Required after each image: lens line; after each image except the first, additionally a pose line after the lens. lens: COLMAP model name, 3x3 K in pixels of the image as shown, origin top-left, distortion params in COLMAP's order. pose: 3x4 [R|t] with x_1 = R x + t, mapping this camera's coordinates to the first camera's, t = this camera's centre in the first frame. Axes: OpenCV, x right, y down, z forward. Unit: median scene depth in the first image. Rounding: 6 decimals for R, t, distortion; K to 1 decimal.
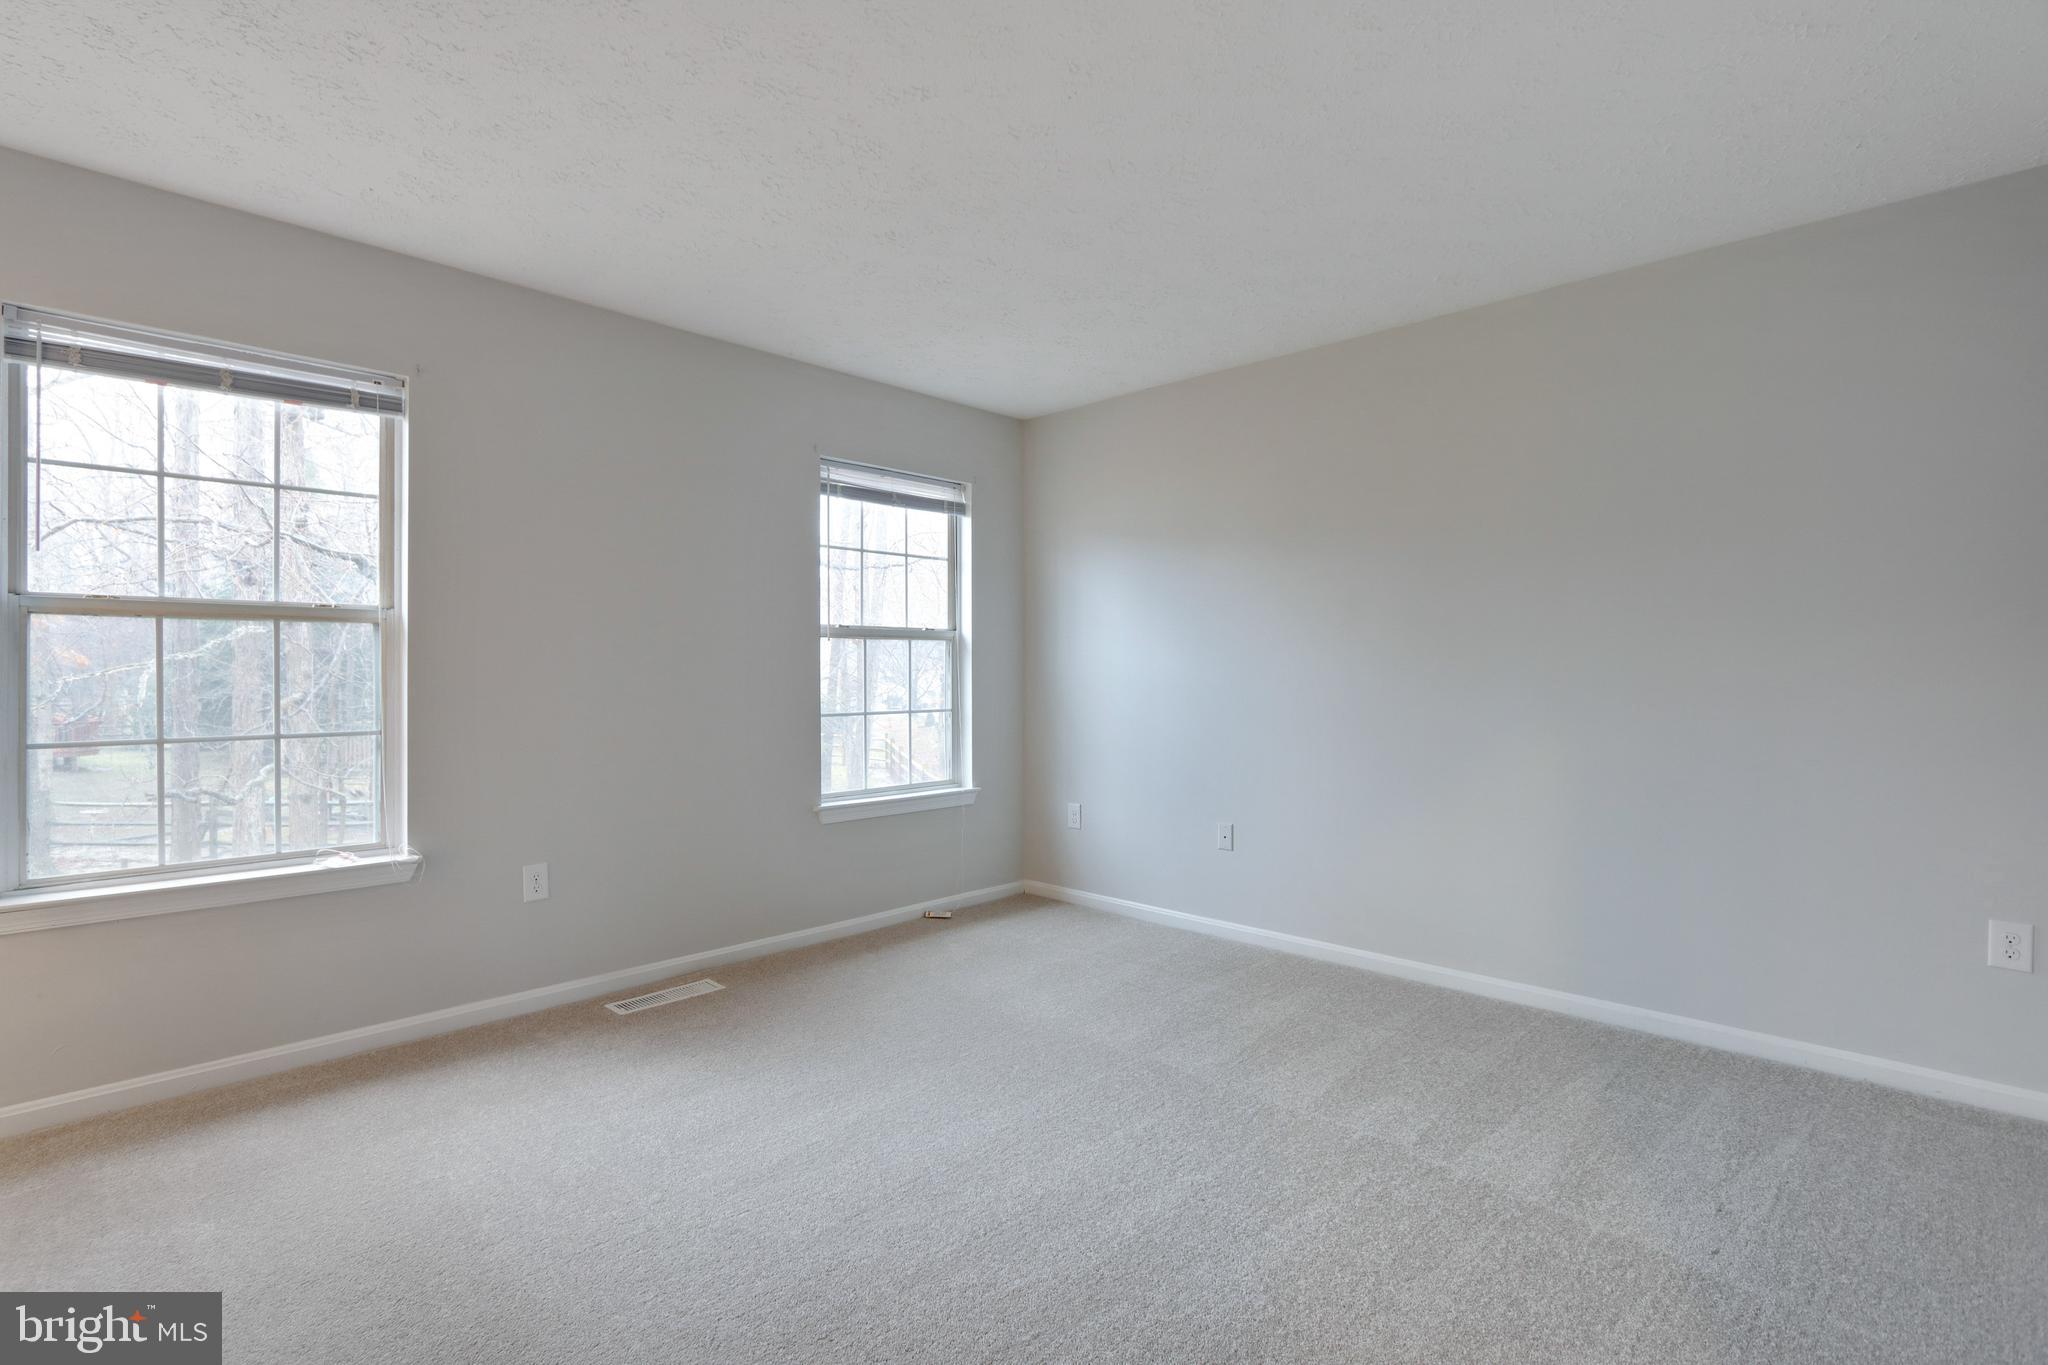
lens RADIAL K [[988.3, 0, 993.7], [0, 988.3, 668.0], [0, 0, 1]] dist [0.034135, 0.000590]
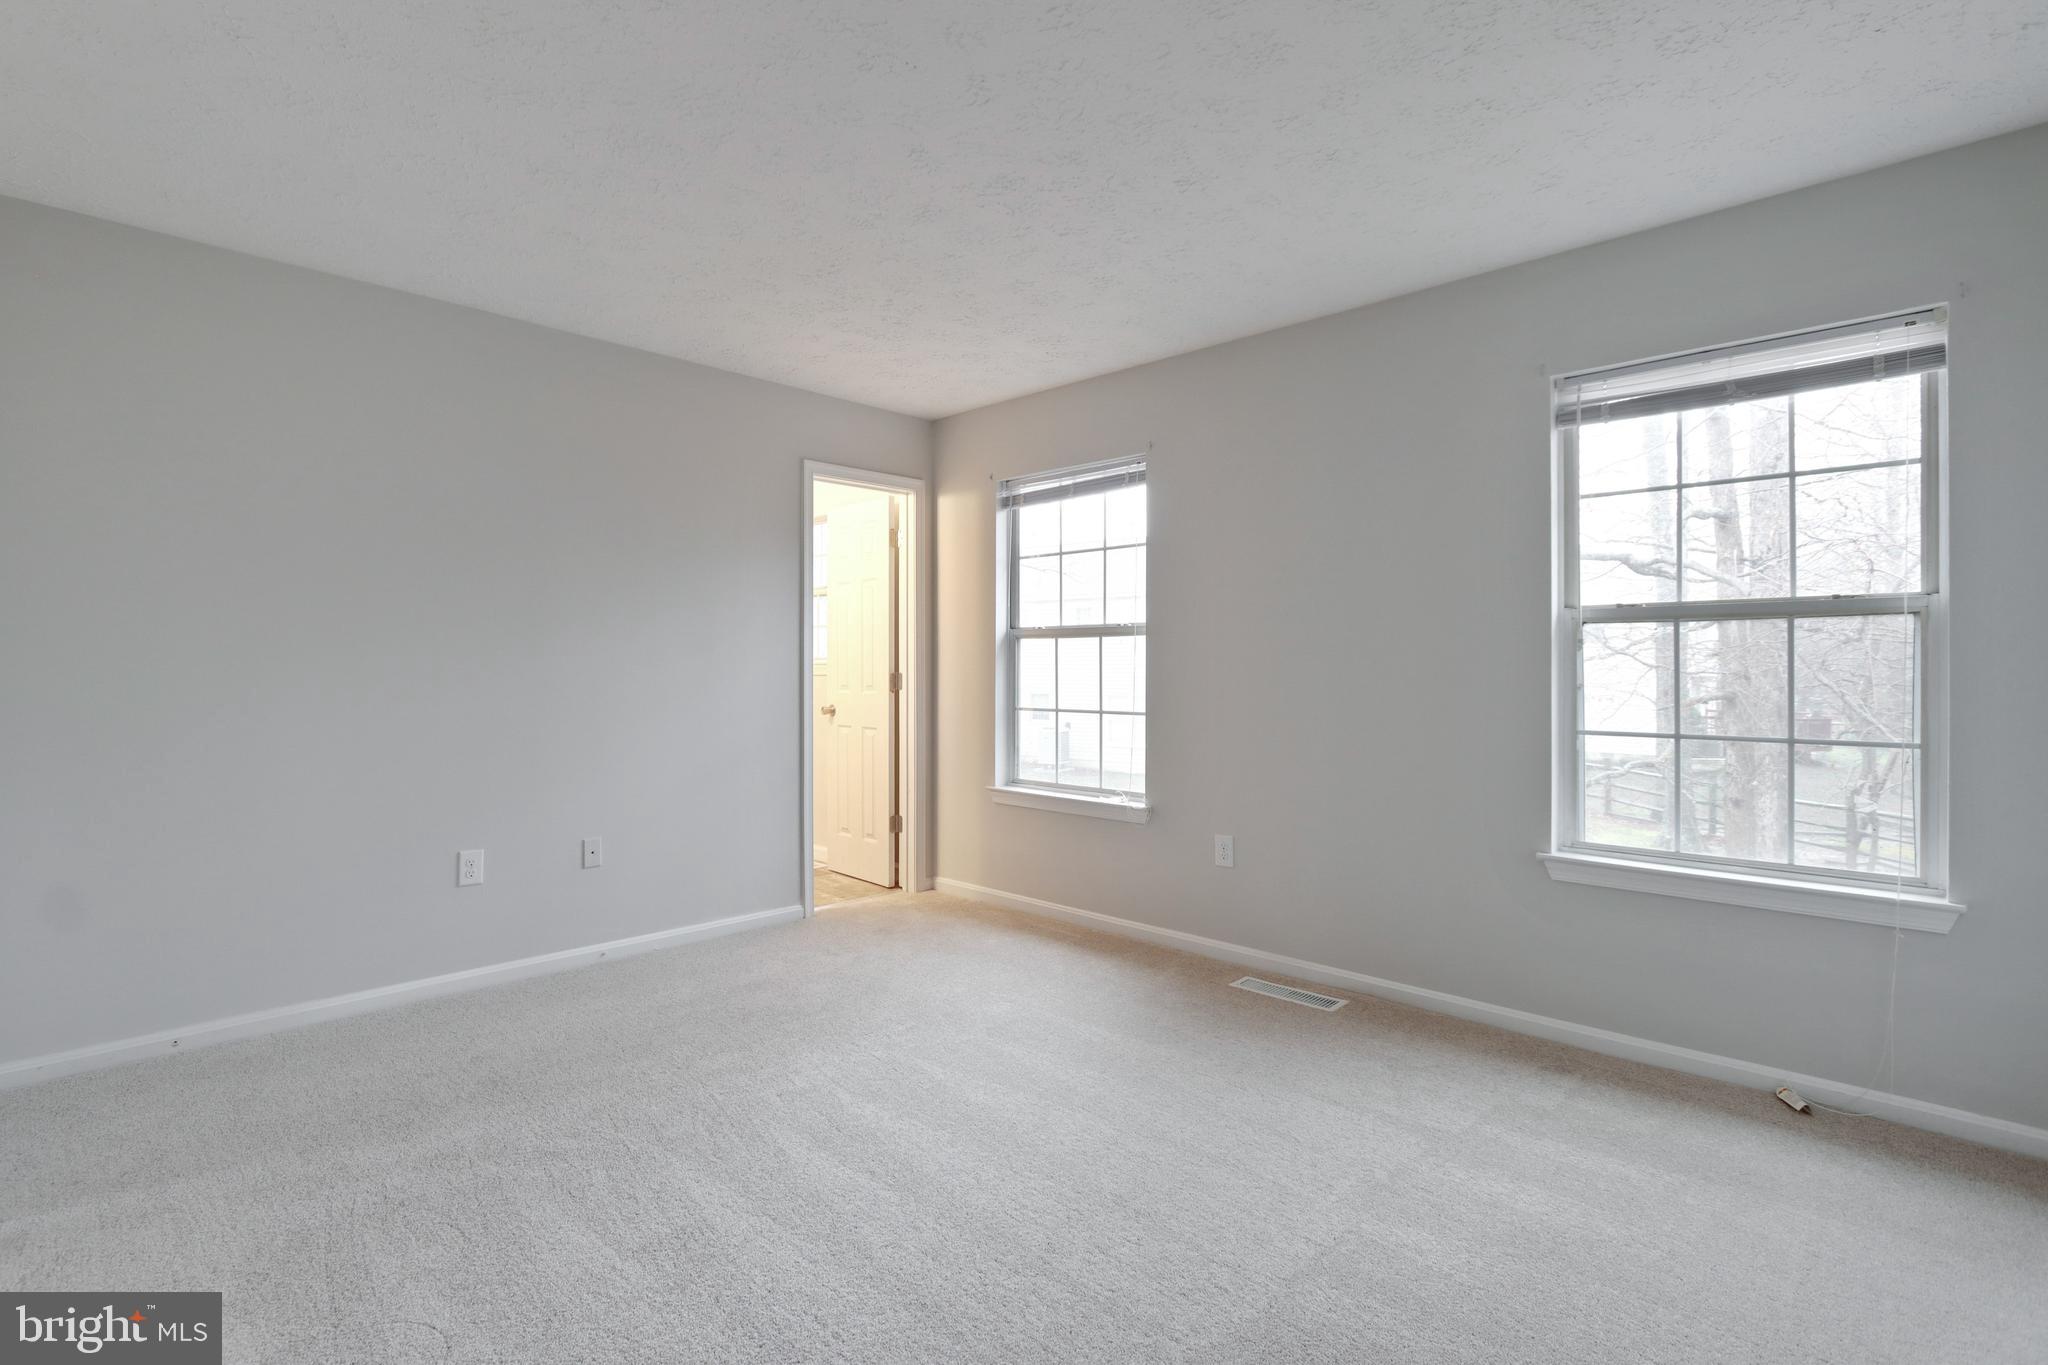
lens RADIAL K [[988.3, 0, 993.7], [0, 988.3, 668.0], [0, 0, 1]] dist [0.034135, 0.000590]
pose [[0.011767, 0.000884, -0.999930, 0.549736], [0.000202, 1.000000, 0.000886, 0.000203], [0.999931, -0.000213, 0.011767, 0.566089]]
